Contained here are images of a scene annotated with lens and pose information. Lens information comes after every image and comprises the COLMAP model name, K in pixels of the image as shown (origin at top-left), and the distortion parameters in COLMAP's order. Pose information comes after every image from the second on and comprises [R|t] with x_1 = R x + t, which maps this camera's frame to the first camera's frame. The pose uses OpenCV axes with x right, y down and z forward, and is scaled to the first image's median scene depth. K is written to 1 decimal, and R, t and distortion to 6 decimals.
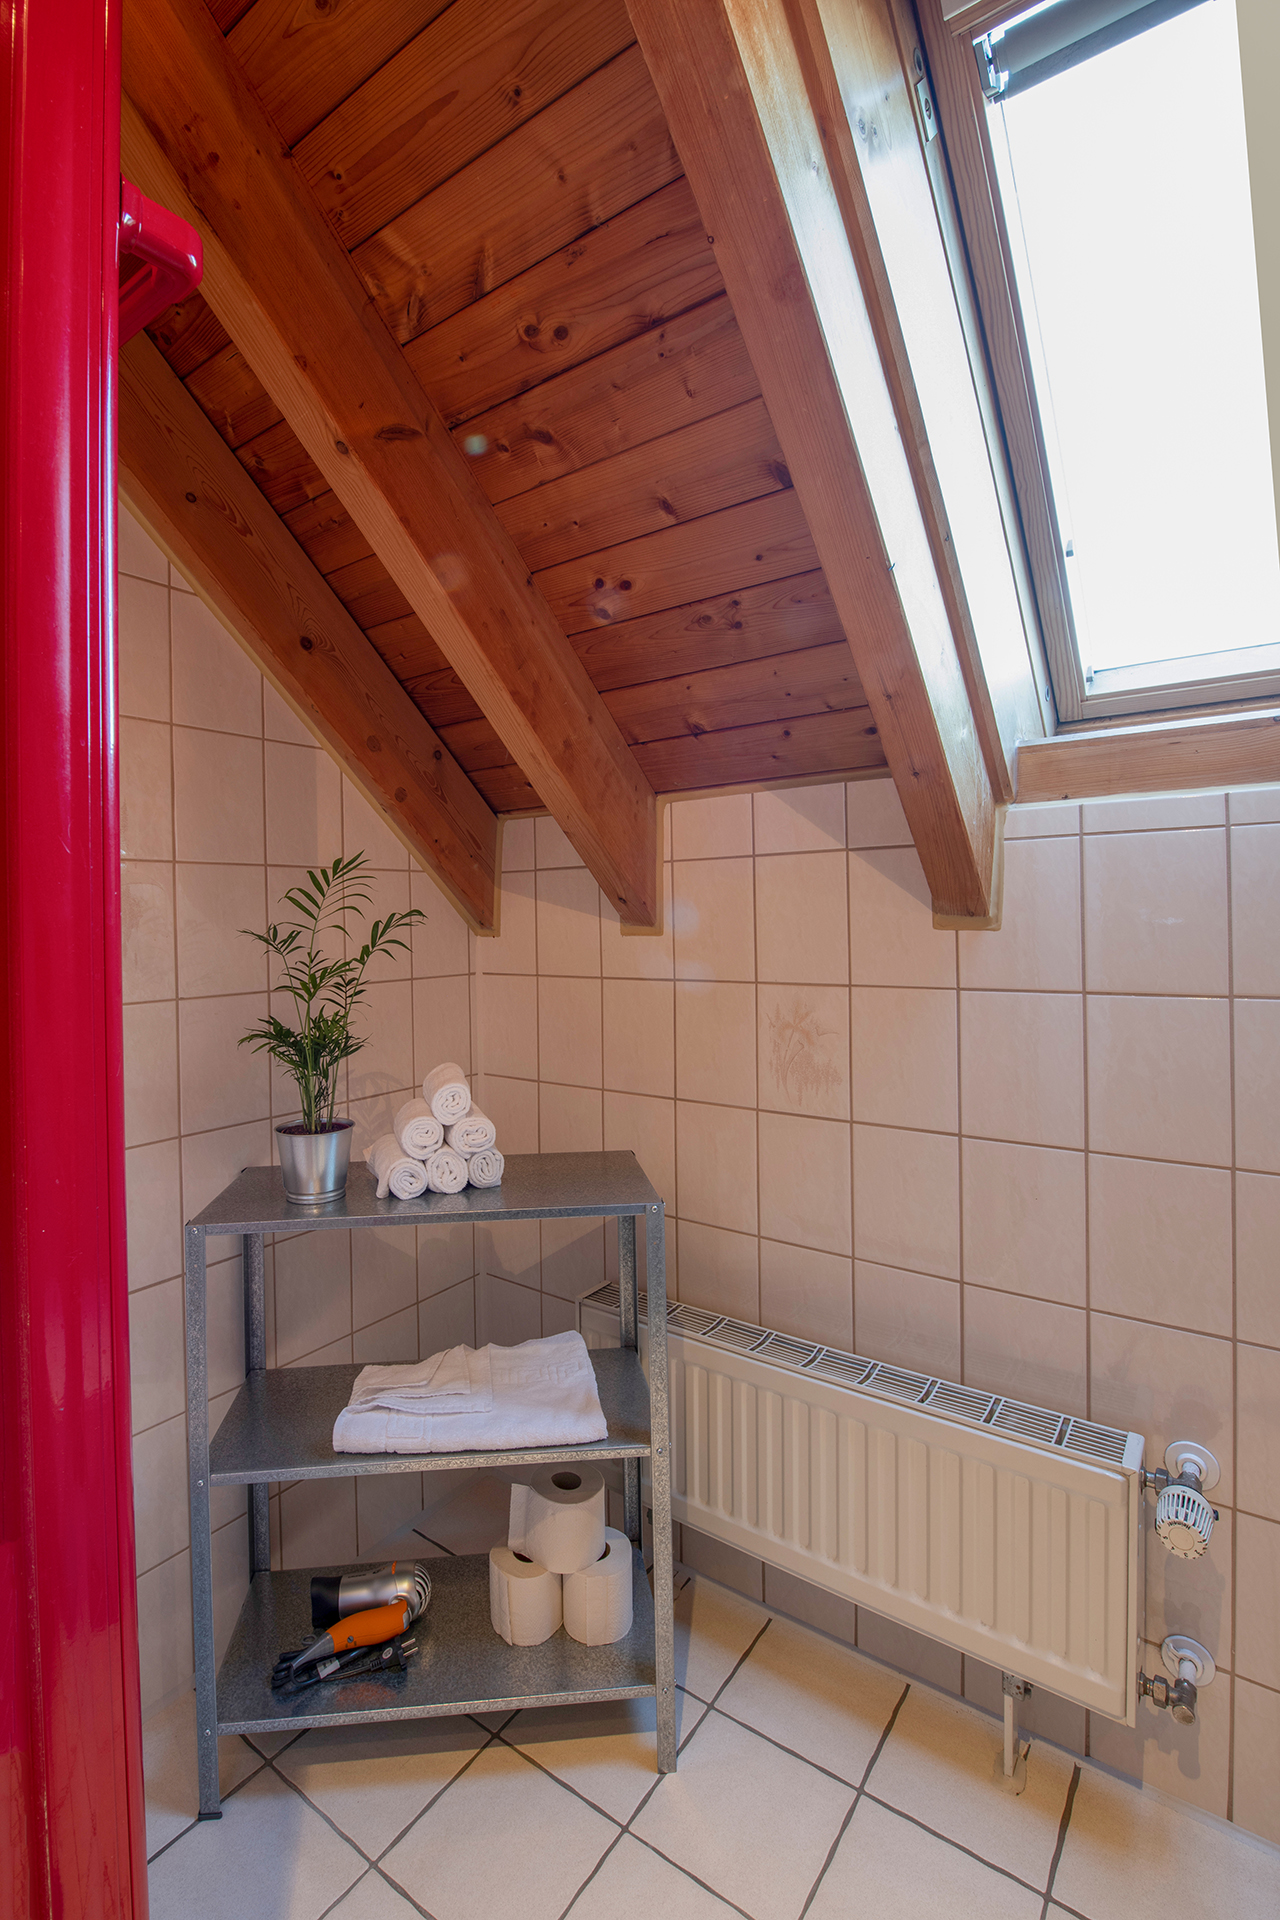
lens RADIAL K [[842.6, 0, 599.4], [0, 842.6, 916.3], [0, 0, 1]] dist [-0.025055, -0.000167]
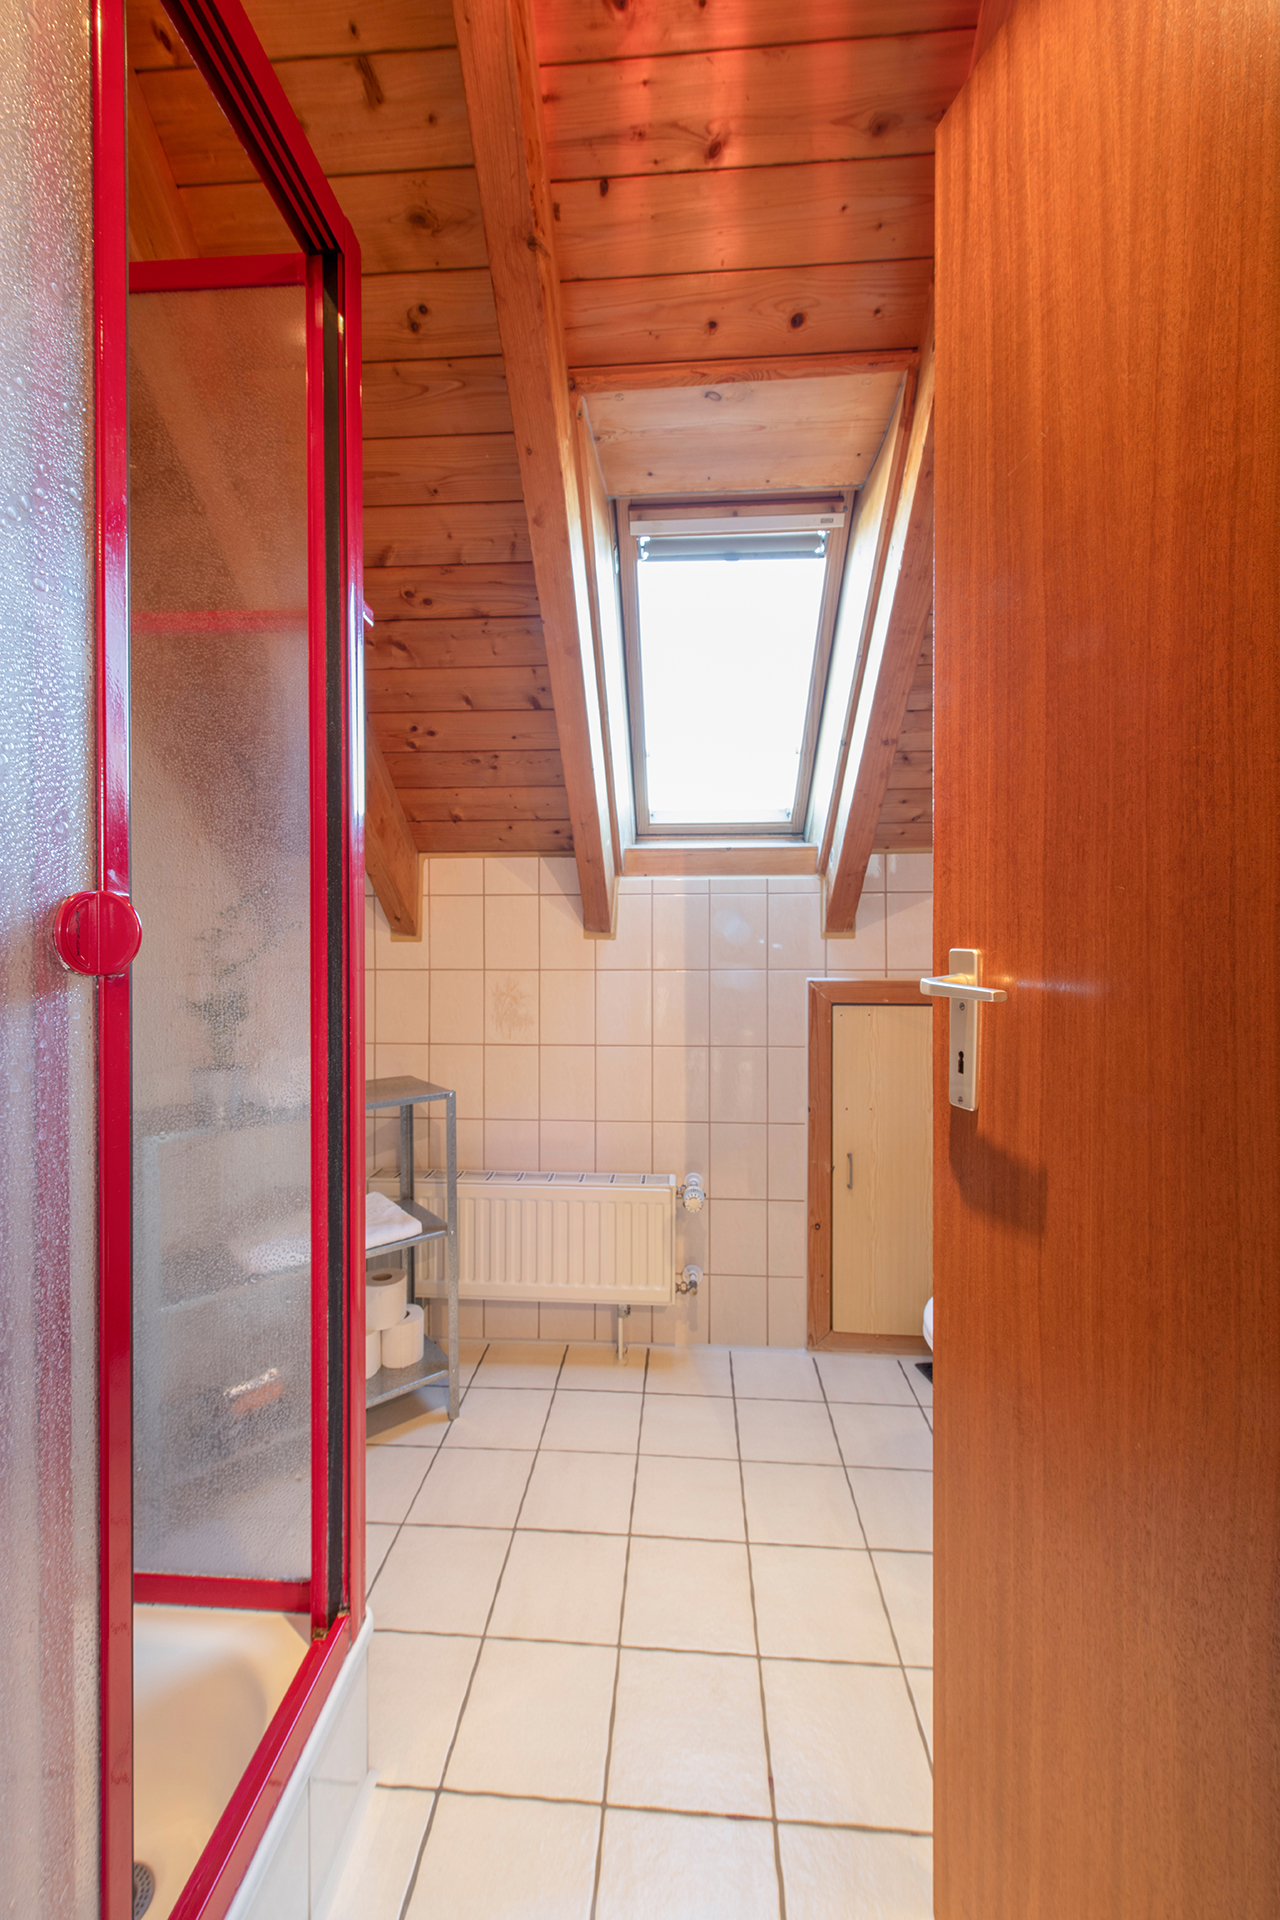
lens RADIAL K [[842.6, 0, 635.4], [0, 842.6, 956.3], [0, 0, 1]] dist [-0.025055, -0.000167]
pose [[0.814969, 0.000559, 0.579504, -0.637805], [-0.014514, 0.999706, 0.019447, 0.016886], [-0.579322, -0.024259, 0.814738, -0.653526]]
